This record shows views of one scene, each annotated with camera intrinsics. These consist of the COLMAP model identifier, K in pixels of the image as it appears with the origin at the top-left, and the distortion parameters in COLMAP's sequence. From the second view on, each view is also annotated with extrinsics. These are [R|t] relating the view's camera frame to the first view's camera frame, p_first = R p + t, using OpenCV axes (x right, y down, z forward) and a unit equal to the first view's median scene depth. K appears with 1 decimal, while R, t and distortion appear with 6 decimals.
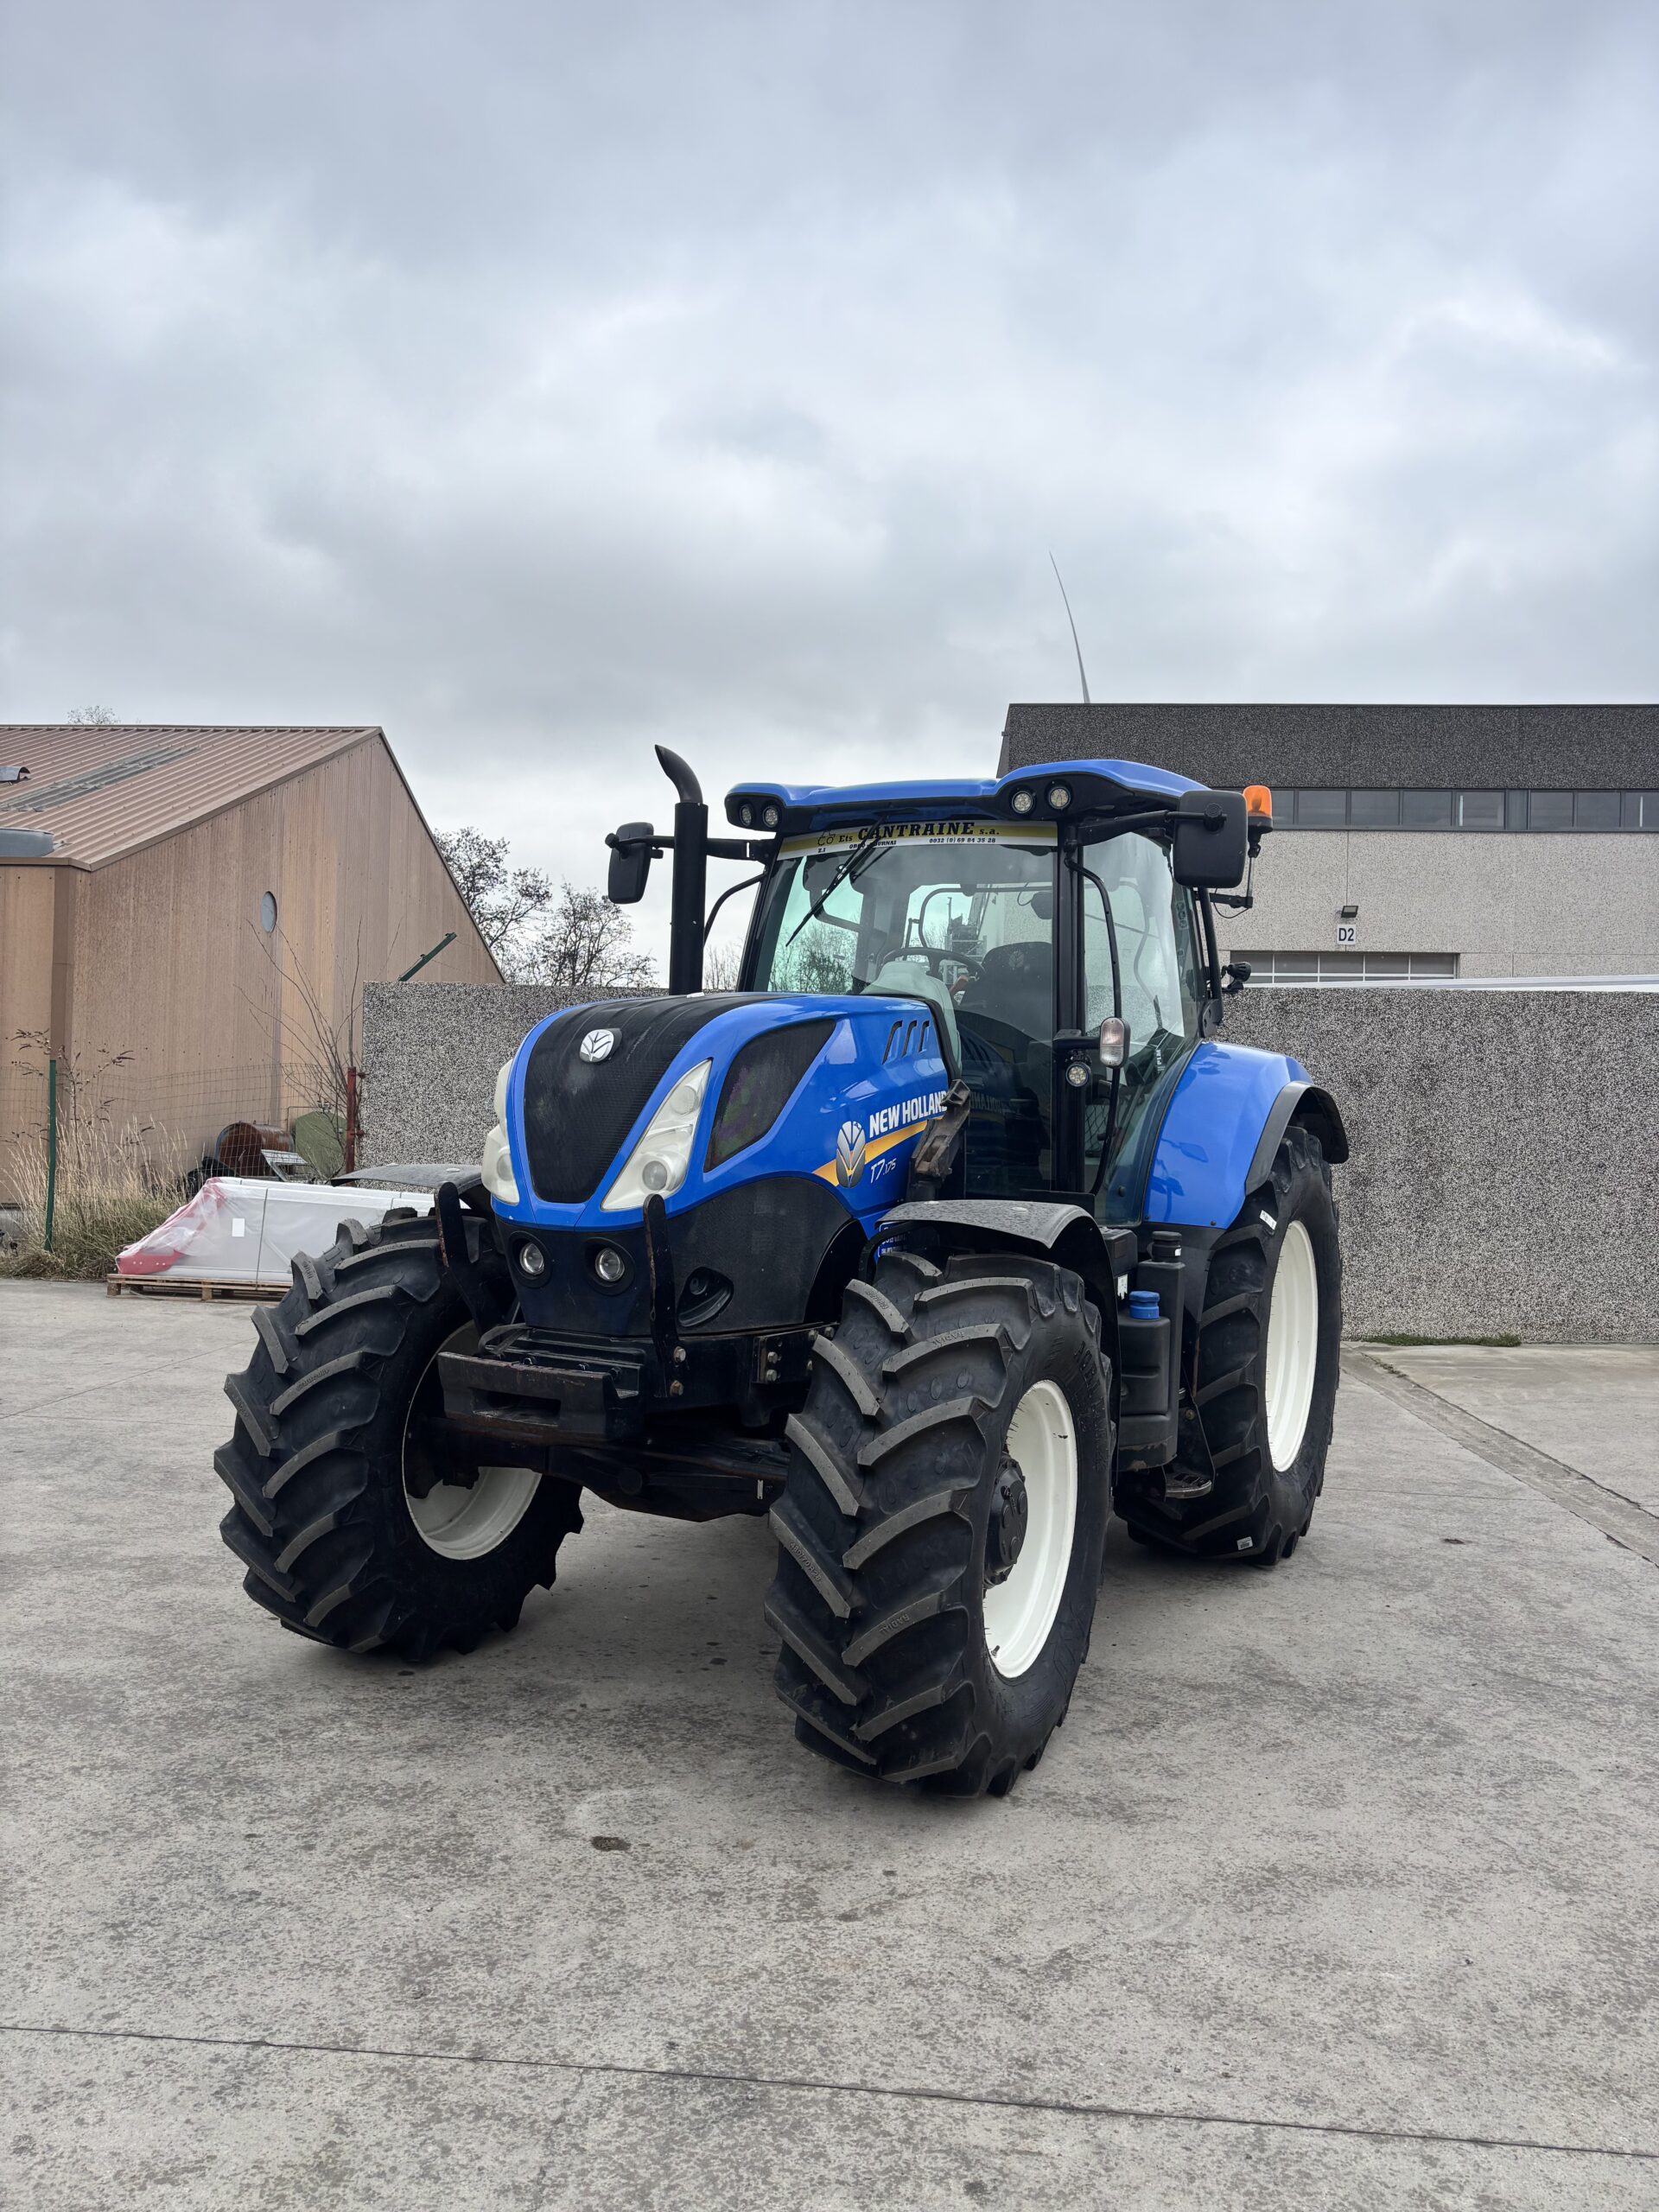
lens RADIAL K [[1650.8, 0, 829.5], [0, 1650.8, 1106.0], [0, 0, 1]] dist [0.077409, -0.085910]
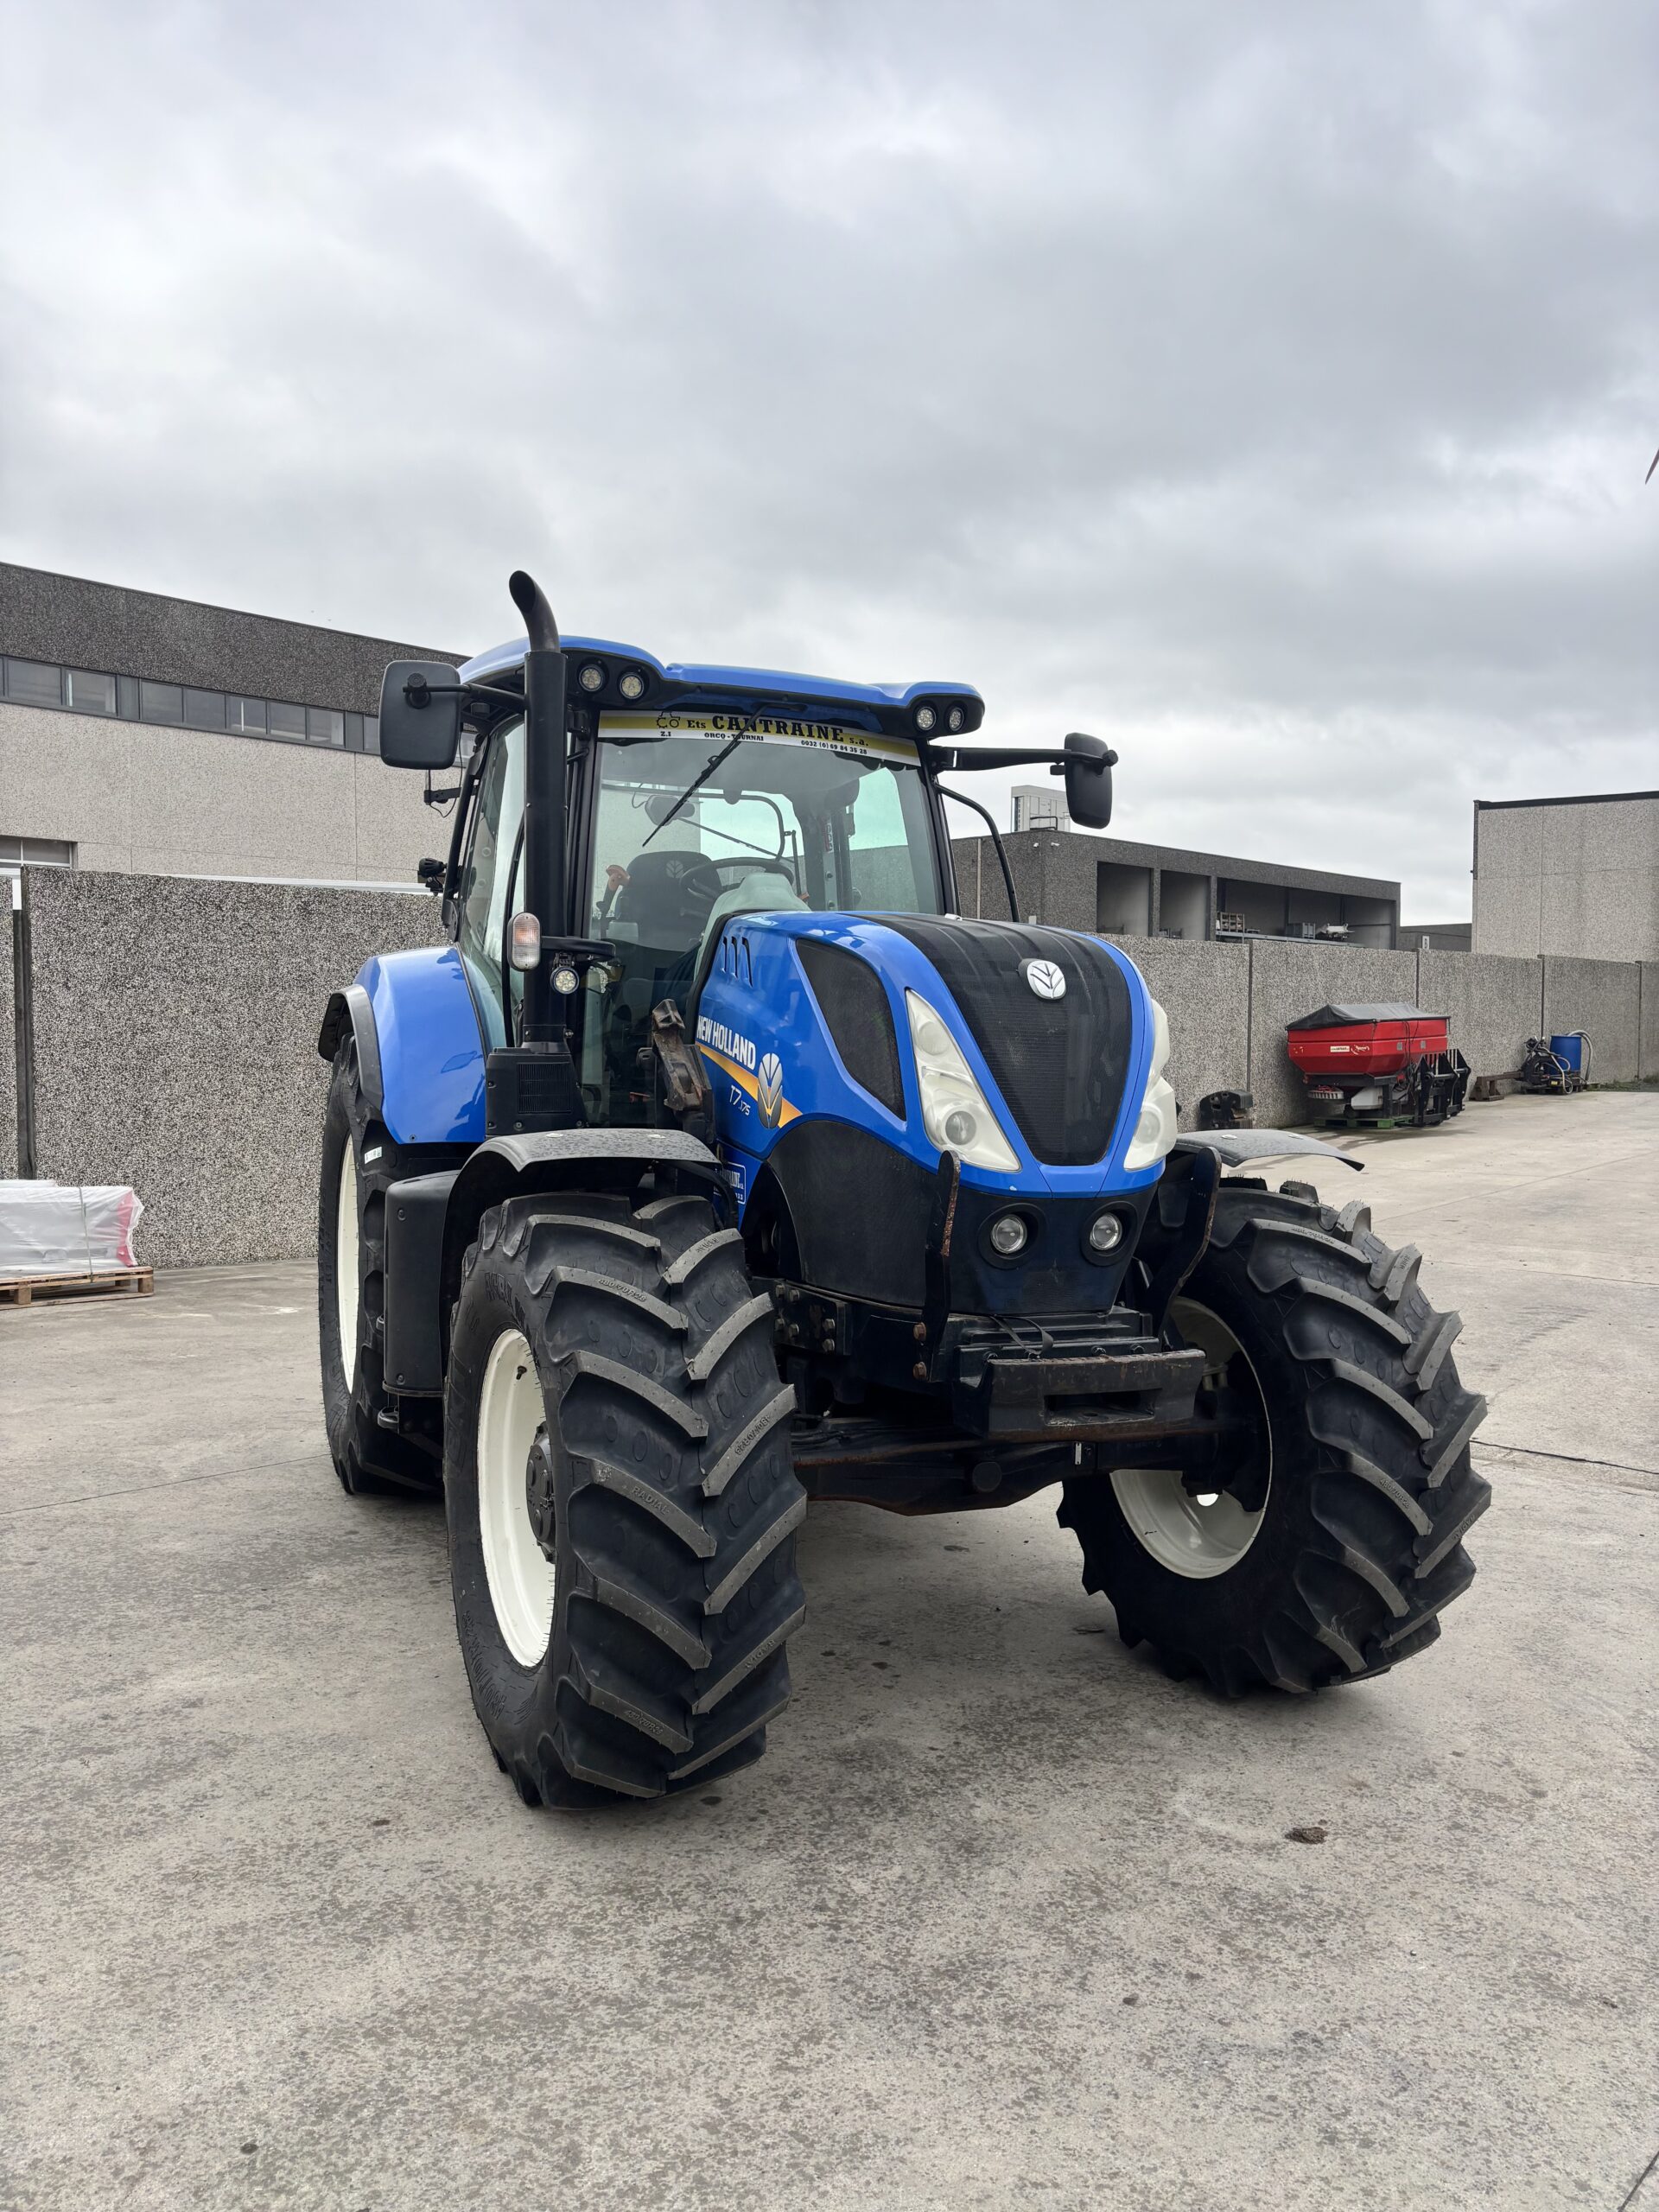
lens RADIAL K [[1650.8, 0, 829.5], [0, 1650.8, 1106.0], [0, 0, 1]] dist [0.077409, -0.085910]
pose [[0.630933, -0.053151, 0.774014, -0.875780], [0.003023, 0.997811, 0.066054, -0.027642], [-0.775831, -0.039335, 0.629713, 0.546931]]
